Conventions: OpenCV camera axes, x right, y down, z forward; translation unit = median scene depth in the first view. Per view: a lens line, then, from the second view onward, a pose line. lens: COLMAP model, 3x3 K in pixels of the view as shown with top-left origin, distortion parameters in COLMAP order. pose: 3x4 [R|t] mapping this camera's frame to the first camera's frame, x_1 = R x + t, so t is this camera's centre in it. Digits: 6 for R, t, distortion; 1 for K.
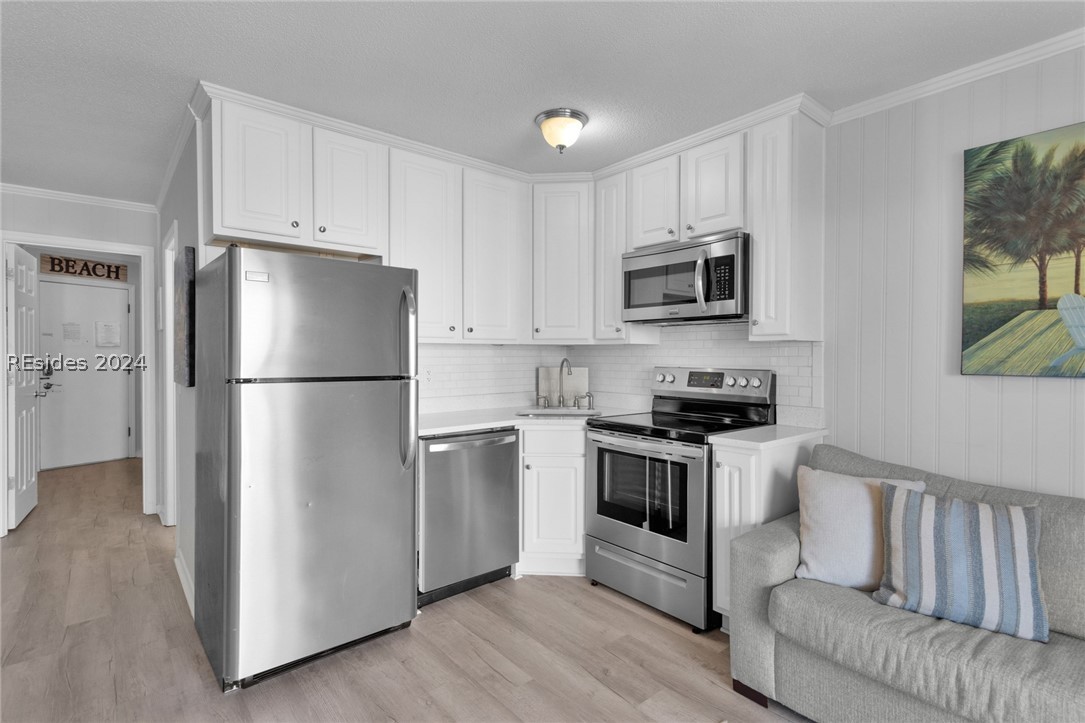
lens RADIAL K [[521.4, 0, 536.3], [0, 521.4, 360.2], [0, 0, 1]] dist [0.003371, 0.000961]
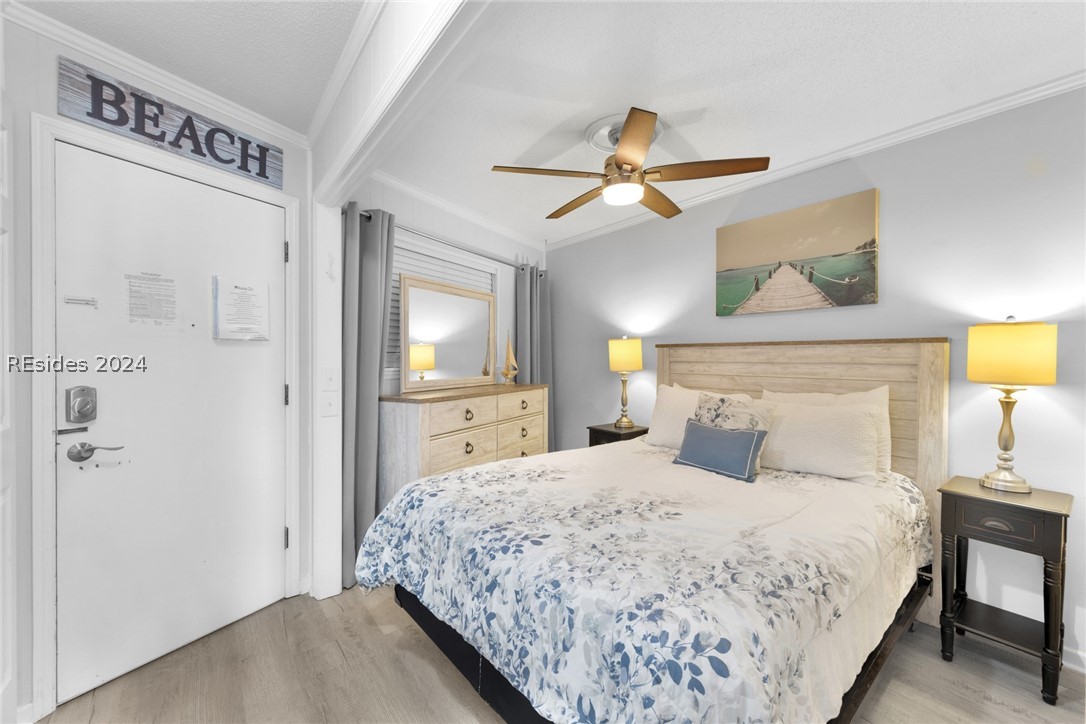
lens RADIAL K [[443.2, 0, 548.7], [0, 443.2, 357.0], [0, 0, 1]] dist [0.008435, -0.000687]
pose [[0.999804, -0.001039, -0.019749, -1.051396], [0.000986, 0.999996, -0.002714, -0.019958], [0.019752, 0.002694, 0.999801, 1.205738]]
